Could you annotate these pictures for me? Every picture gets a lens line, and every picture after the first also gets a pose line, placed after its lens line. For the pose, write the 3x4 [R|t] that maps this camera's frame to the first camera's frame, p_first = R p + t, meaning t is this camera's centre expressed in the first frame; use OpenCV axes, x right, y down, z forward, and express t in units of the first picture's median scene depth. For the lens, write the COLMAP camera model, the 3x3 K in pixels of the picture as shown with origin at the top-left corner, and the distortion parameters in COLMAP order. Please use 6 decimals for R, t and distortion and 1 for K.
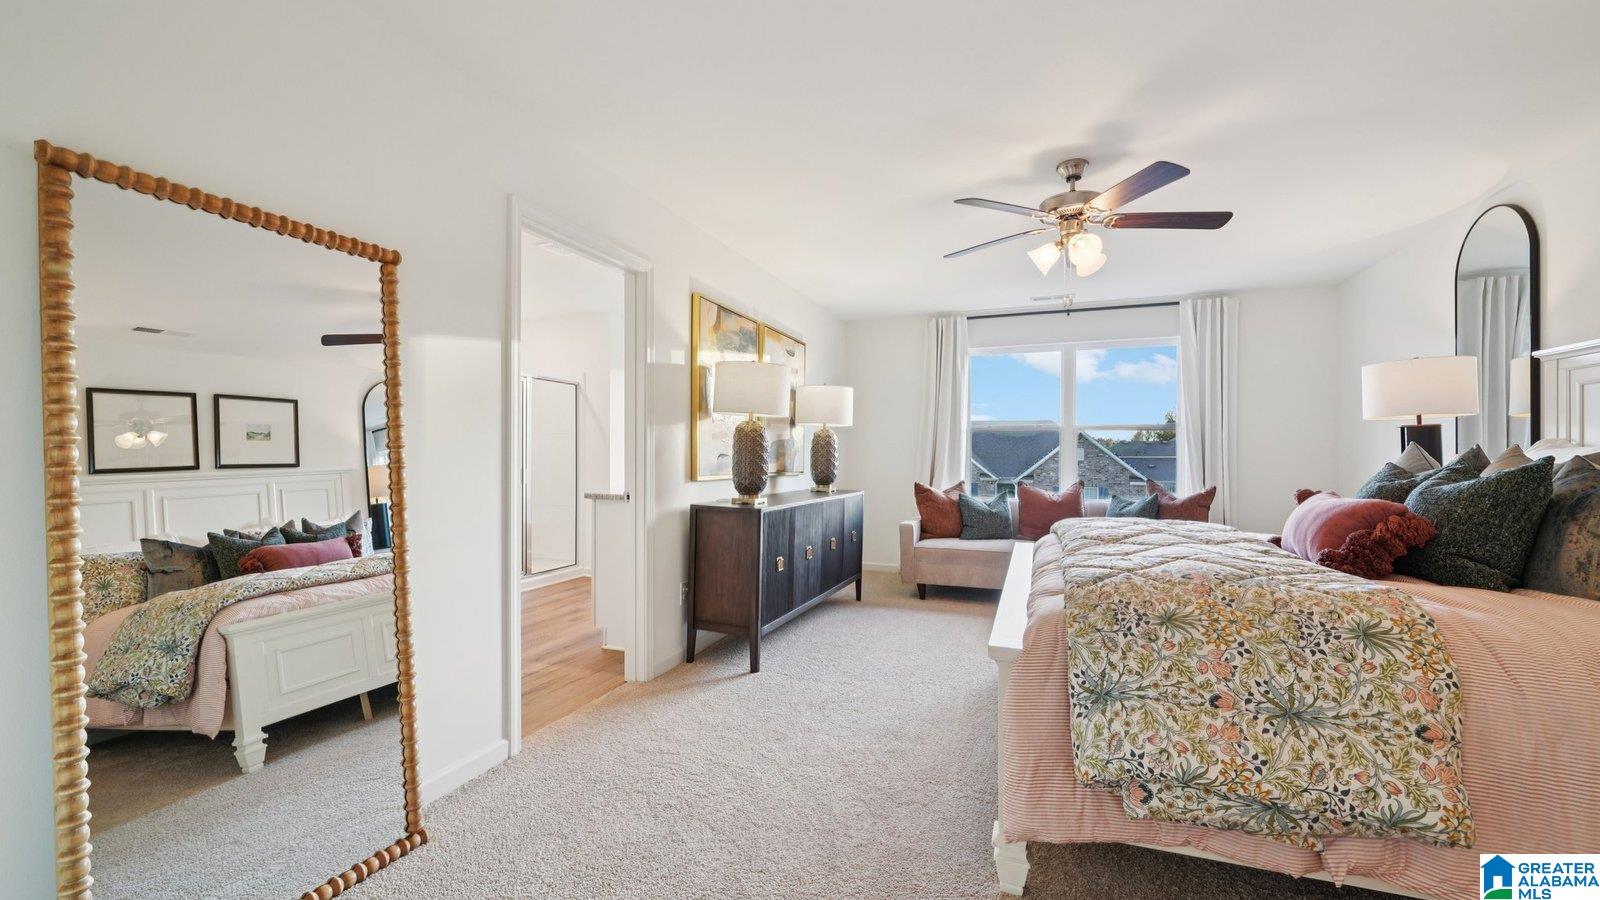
lens RADIAL K [[646.2, 0, 795.3], [0, 646.2, 454.5], [0, 0, 1]] dist [-0.004872, -0.000160]
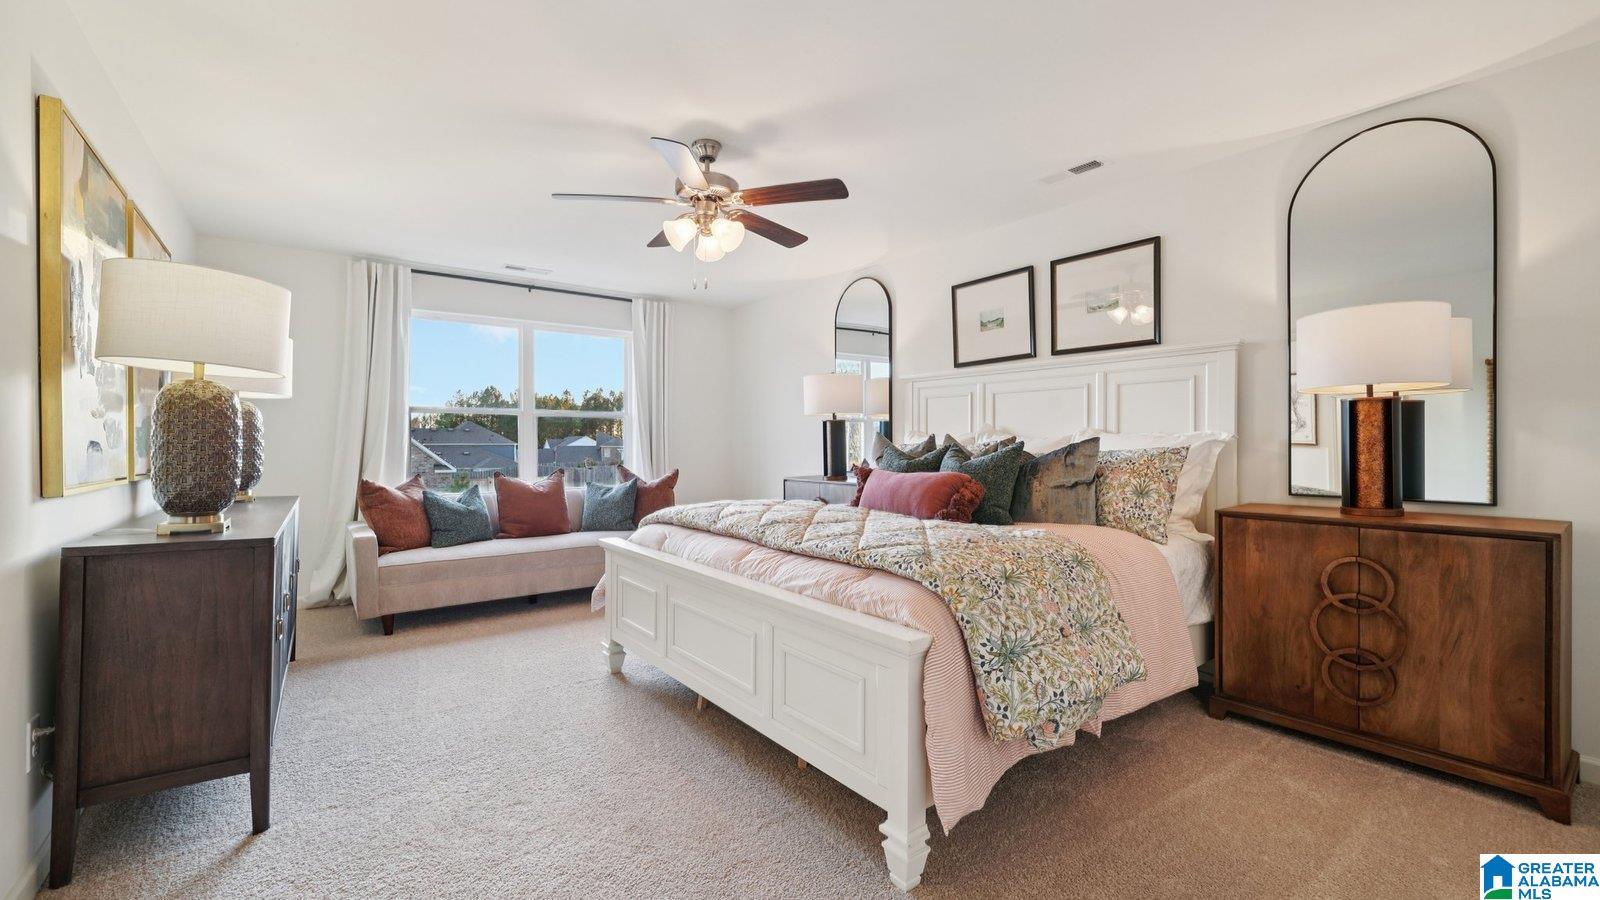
lens RADIAL K [[649.0, 0, 793.7], [0, 649.0, 446.5], [0, 0, 1]] dist [-0.008254, 0.000026]
pose [[0.527352, -0.008377, 0.849605, -0.274537], [0.002236, 0.999962, 0.008472, 0.000809], [-0.849644, -0.002568, 0.527351, 0.297202]]
